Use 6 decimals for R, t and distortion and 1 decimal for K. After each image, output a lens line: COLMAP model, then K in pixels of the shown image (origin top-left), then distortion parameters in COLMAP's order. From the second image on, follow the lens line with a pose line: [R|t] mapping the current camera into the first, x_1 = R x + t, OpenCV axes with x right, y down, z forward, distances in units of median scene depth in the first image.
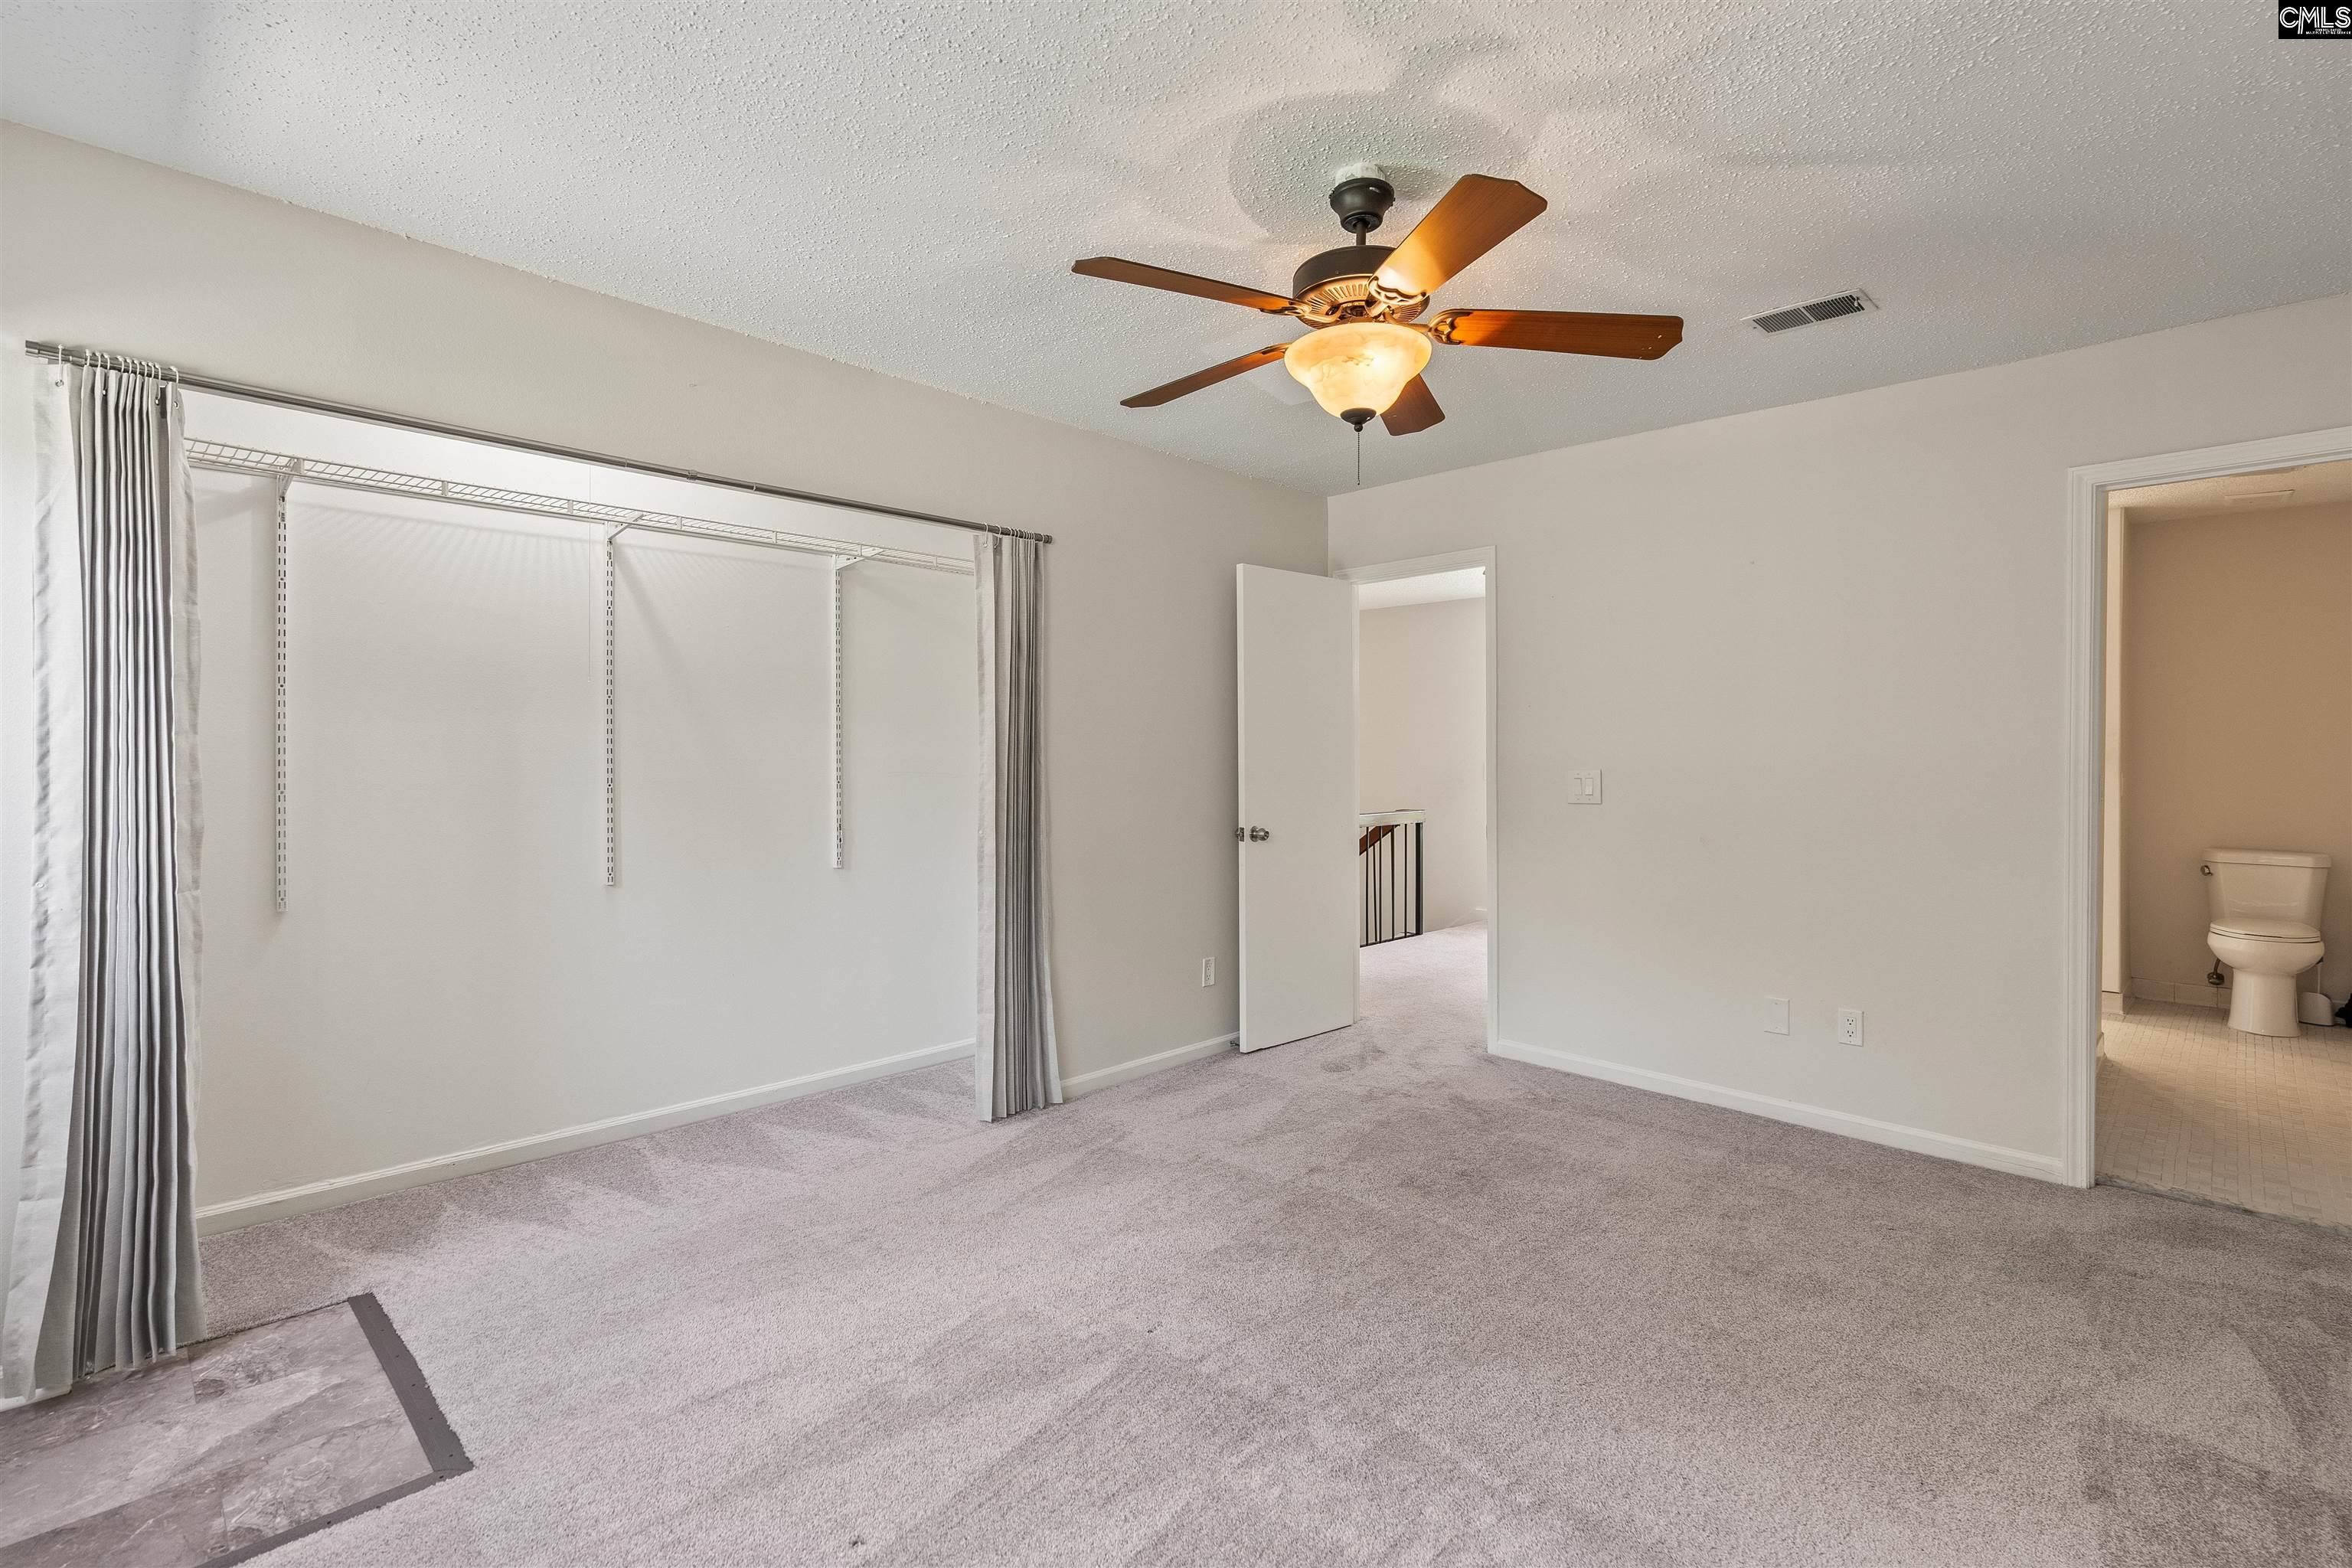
lens RADIAL K [[1095.1, 0, 1174.5], [0, 1095.1, 764.4], [0, 0, 1]] dist [-0.000240, 0.000178]
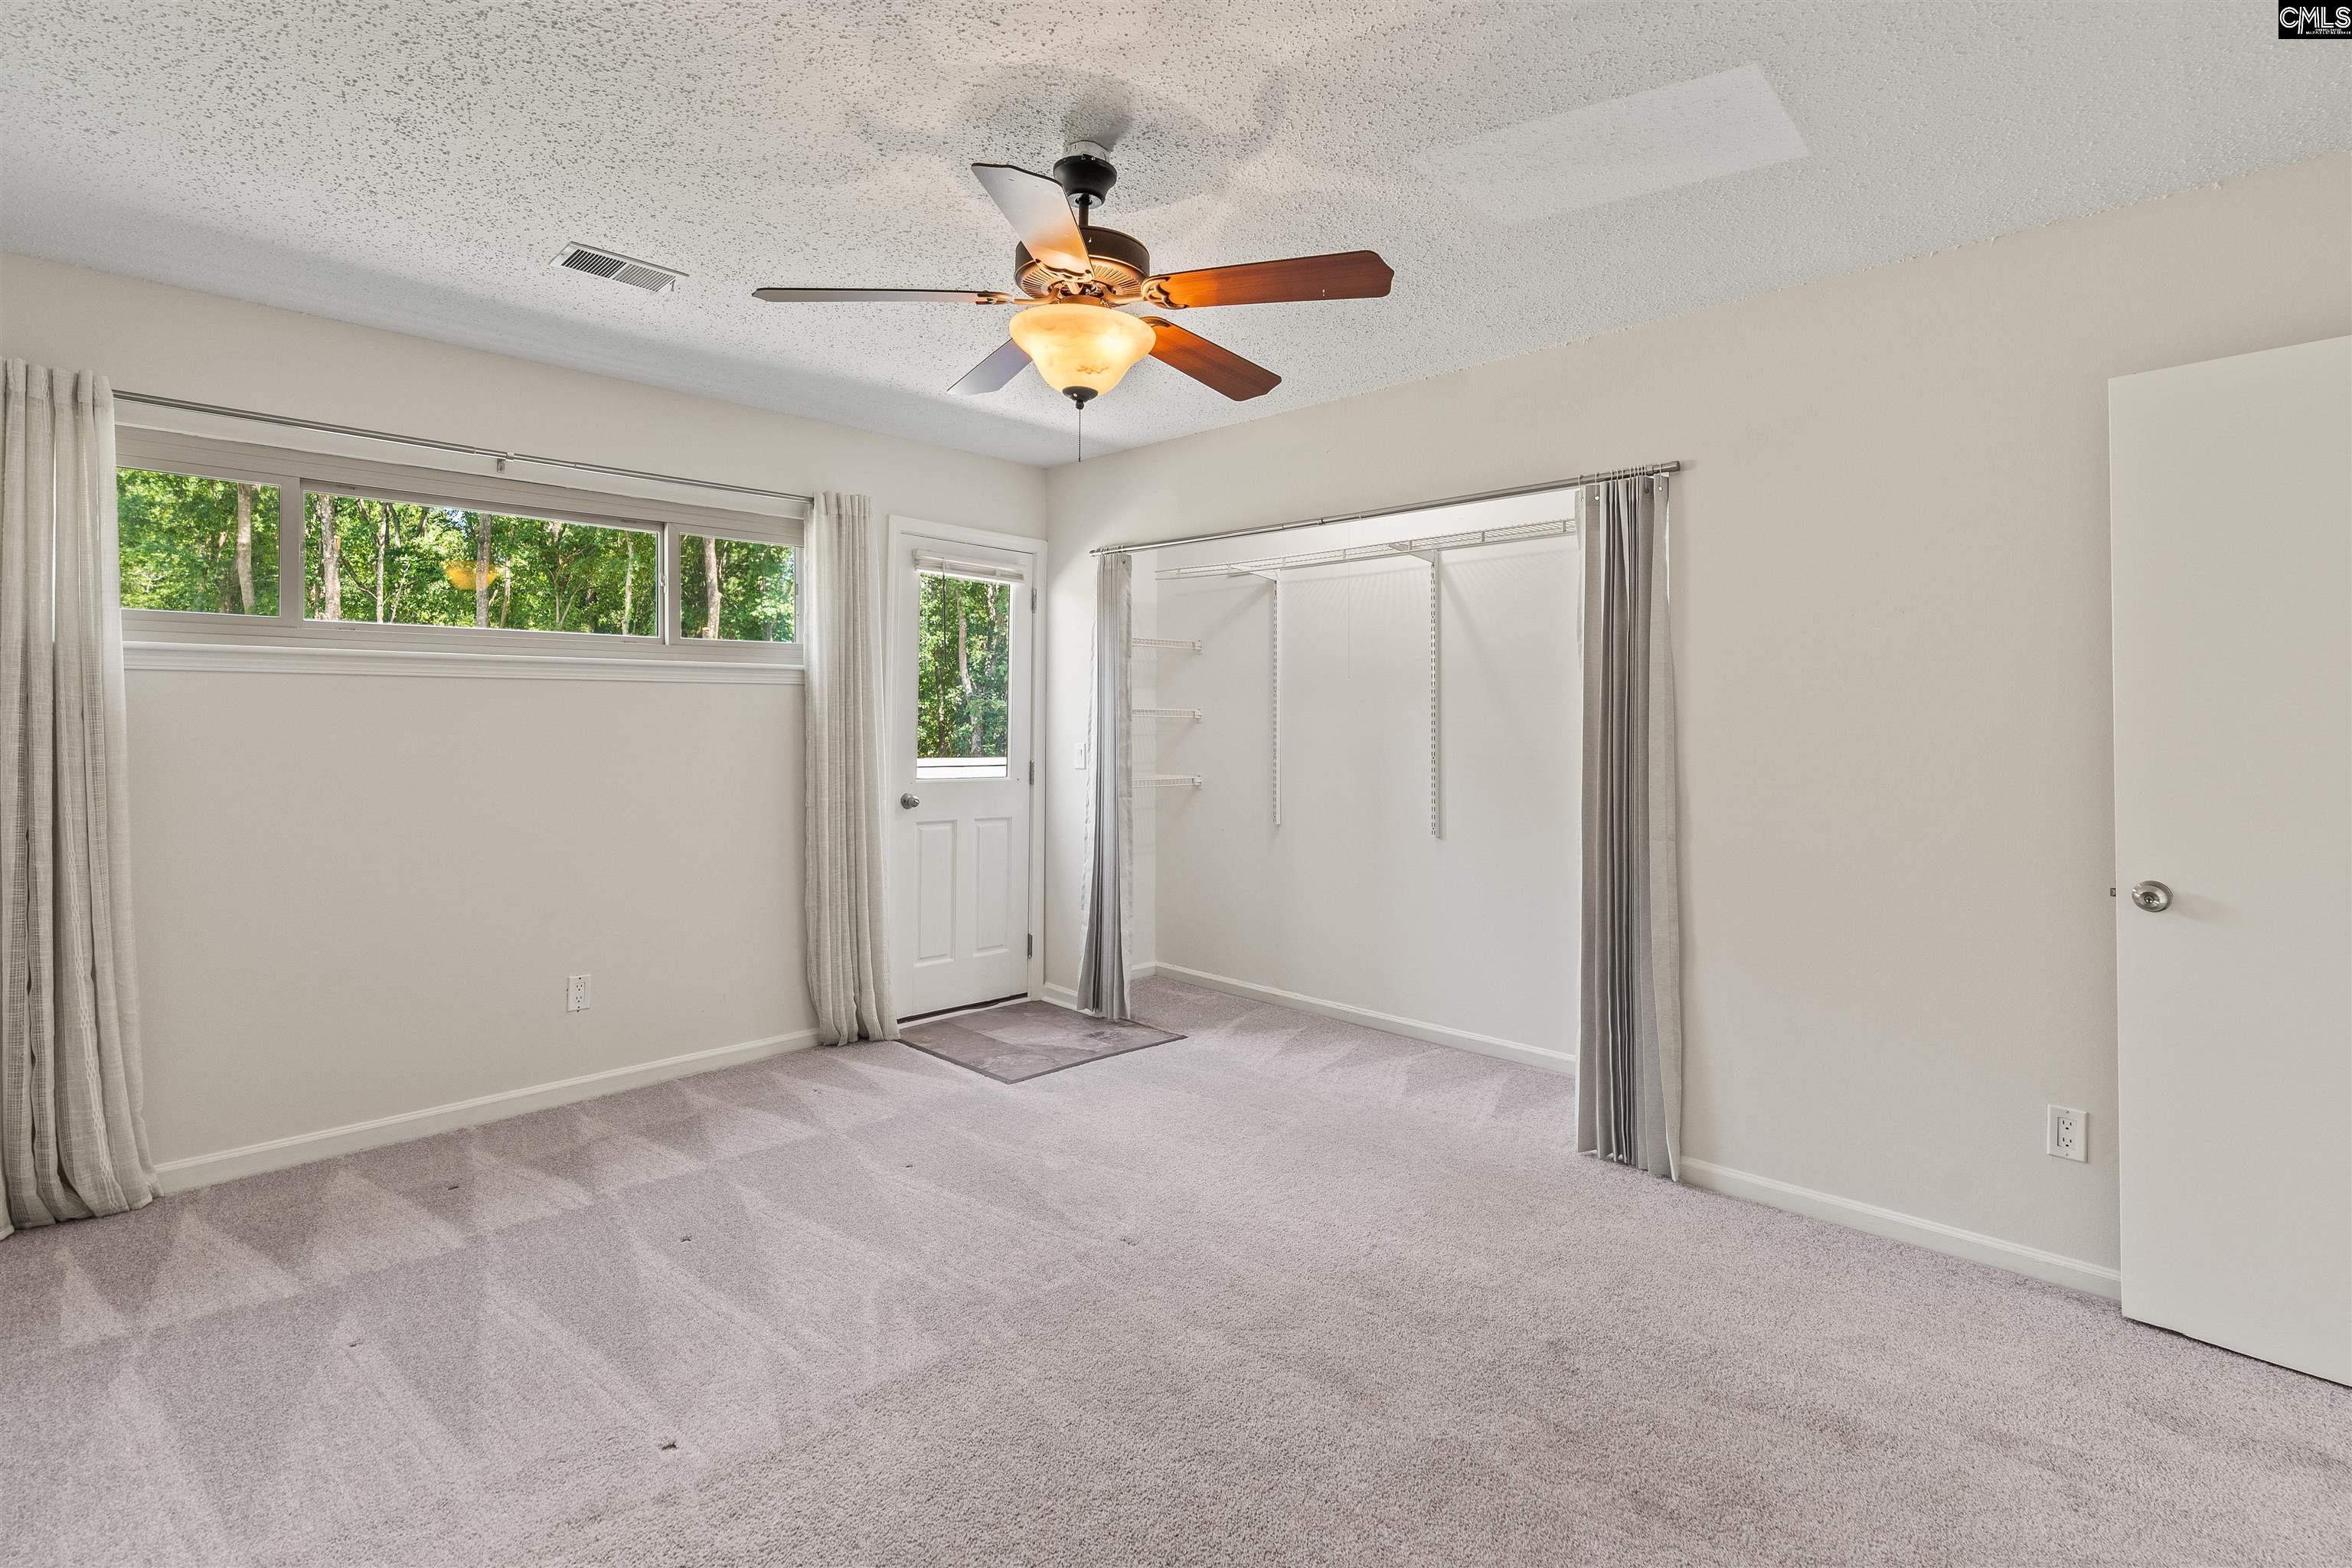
lens RADIAL K [[1109.3, 0, 1176.1], [0, 1109.3, 726.5], [0, 0, 1]] dist [-0.002055, -0.000543]
pose [[-0.004316, -0.002719, -0.999987, 0.950055], [-0.014896, 0.999886, -0.002654, -0.010955], [0.999880, 0.014884, -0.004356, 0.885390]]
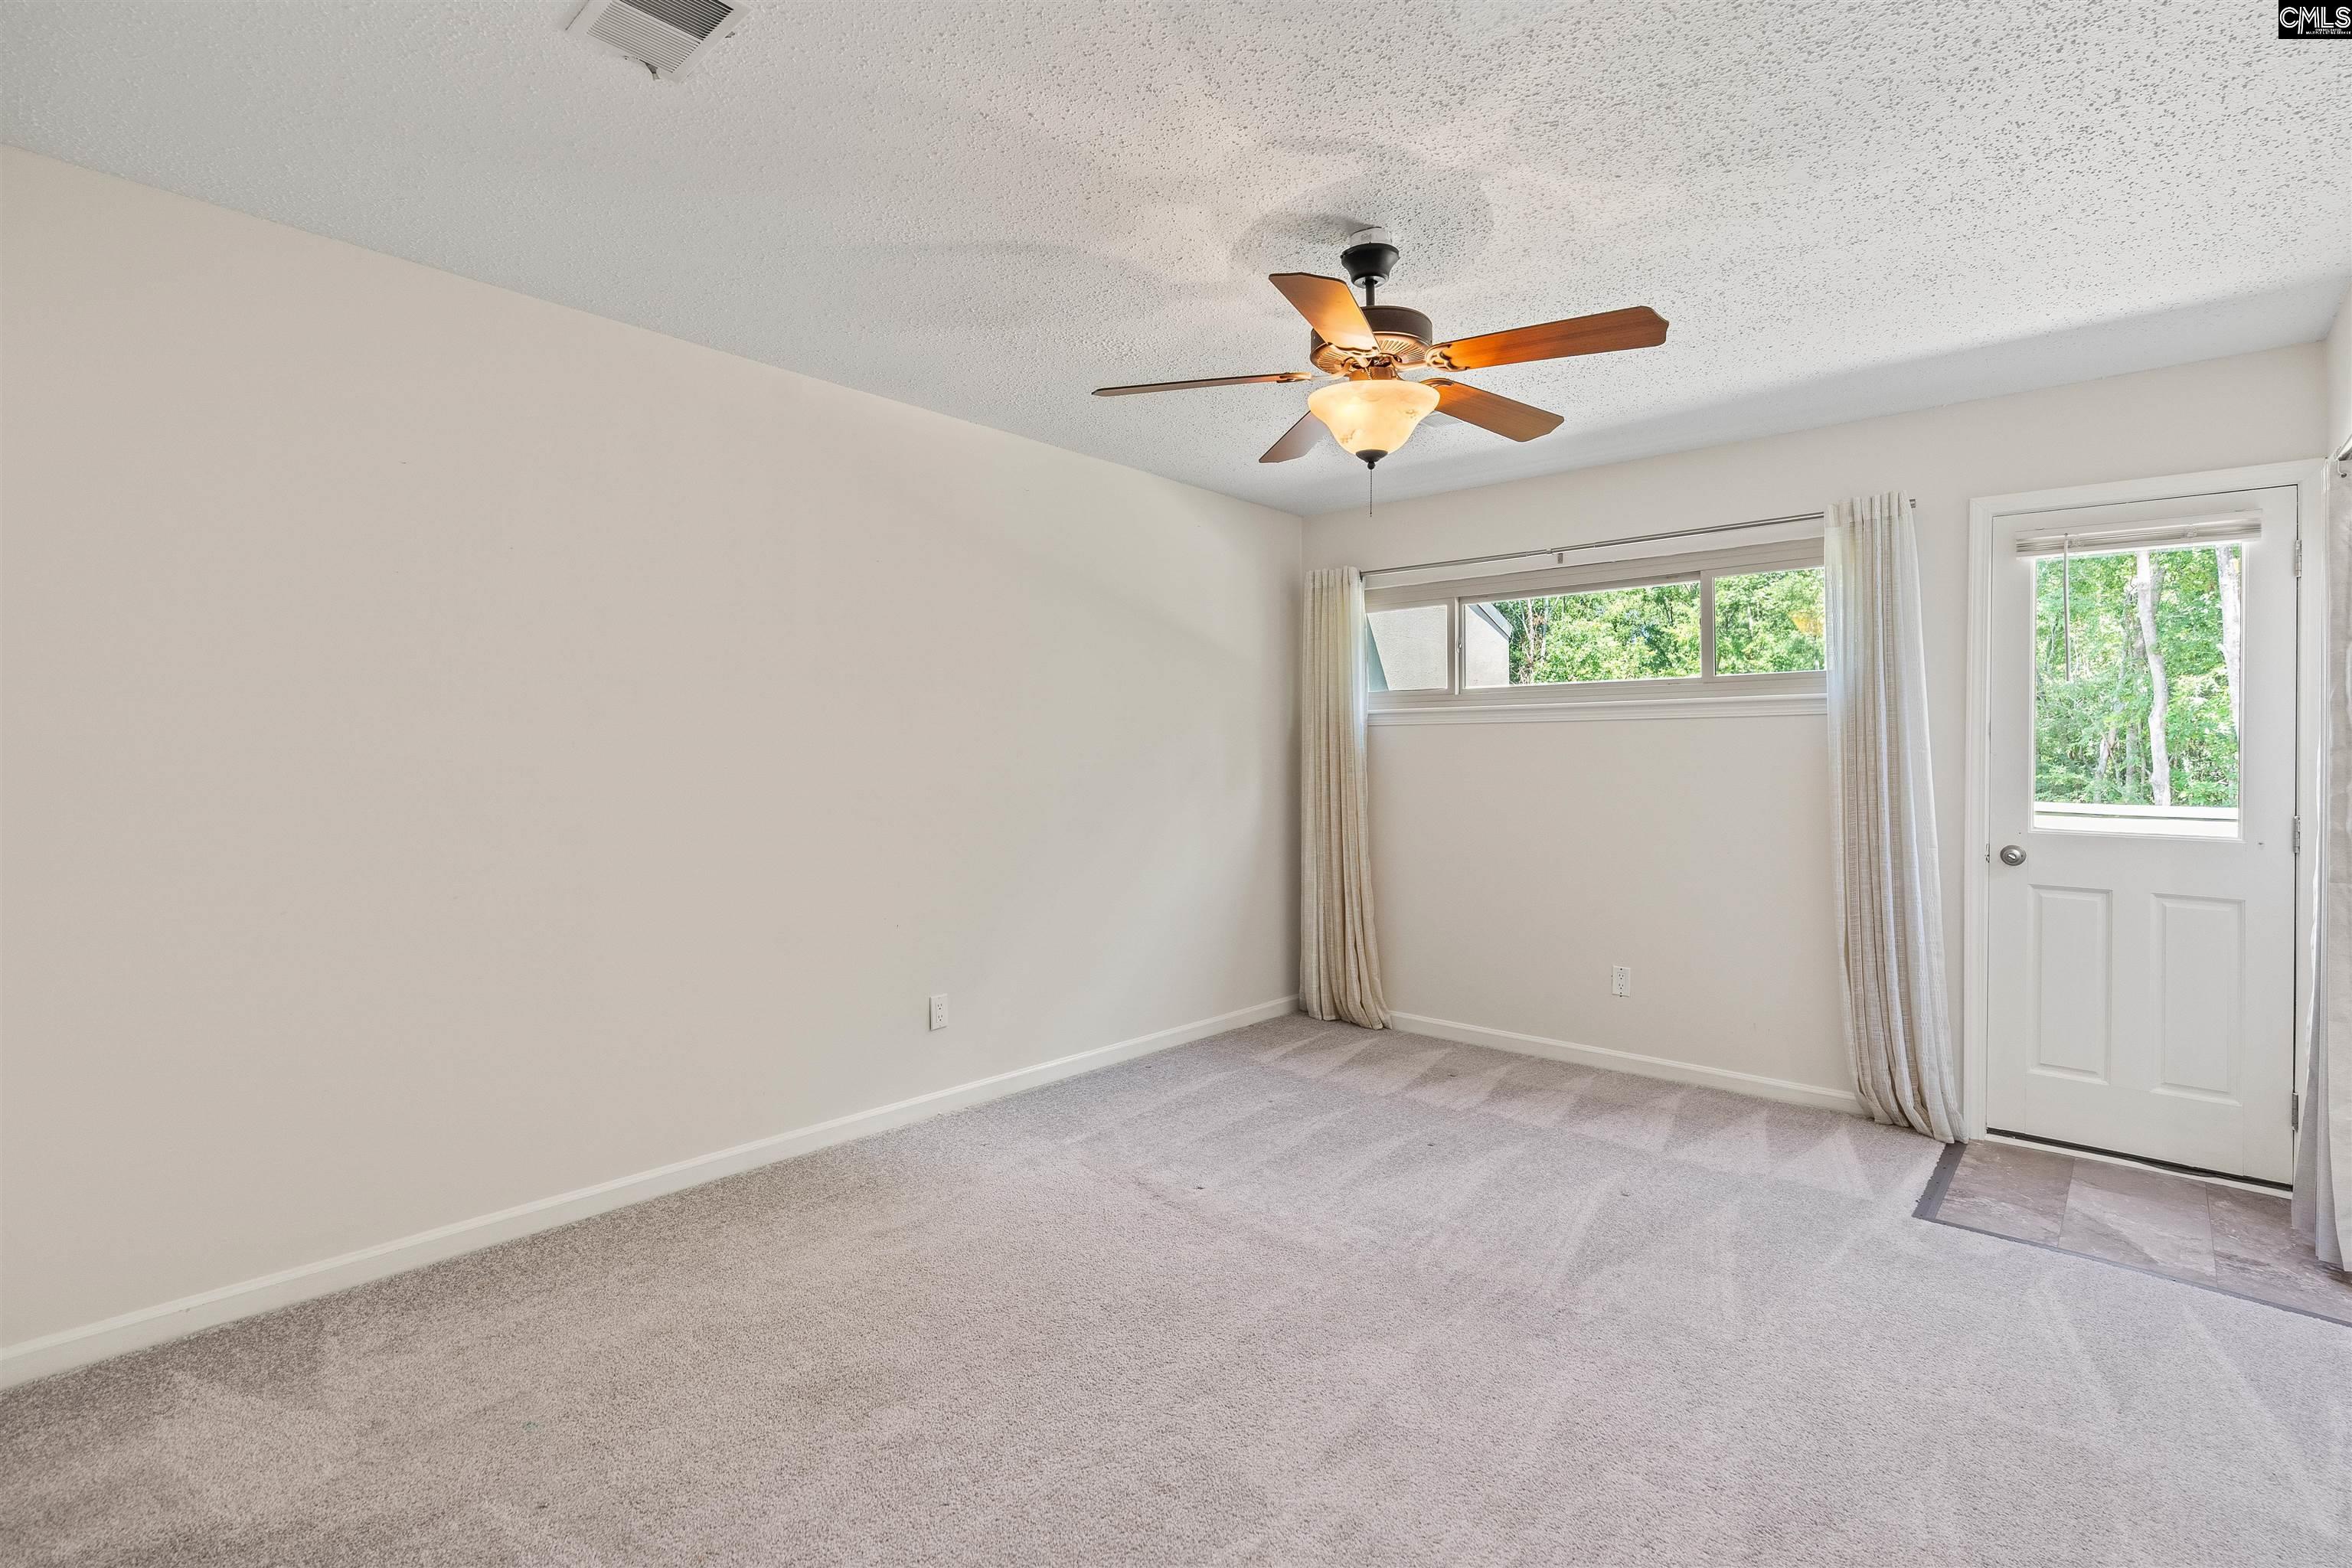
lens RADIAL K [[1095.1, 0, 1174.5], [0, 1095.1, 764.4], [0, 0, 1]] dist [-0.000240, 0.000178]
pose [[-0.998980, -0.008644, -0.044309, 0.335372], [-0.009476, 0.999782, 0.018586, -0.018994], [0.044138, 0.018987, -0.998845, 1.706925]]
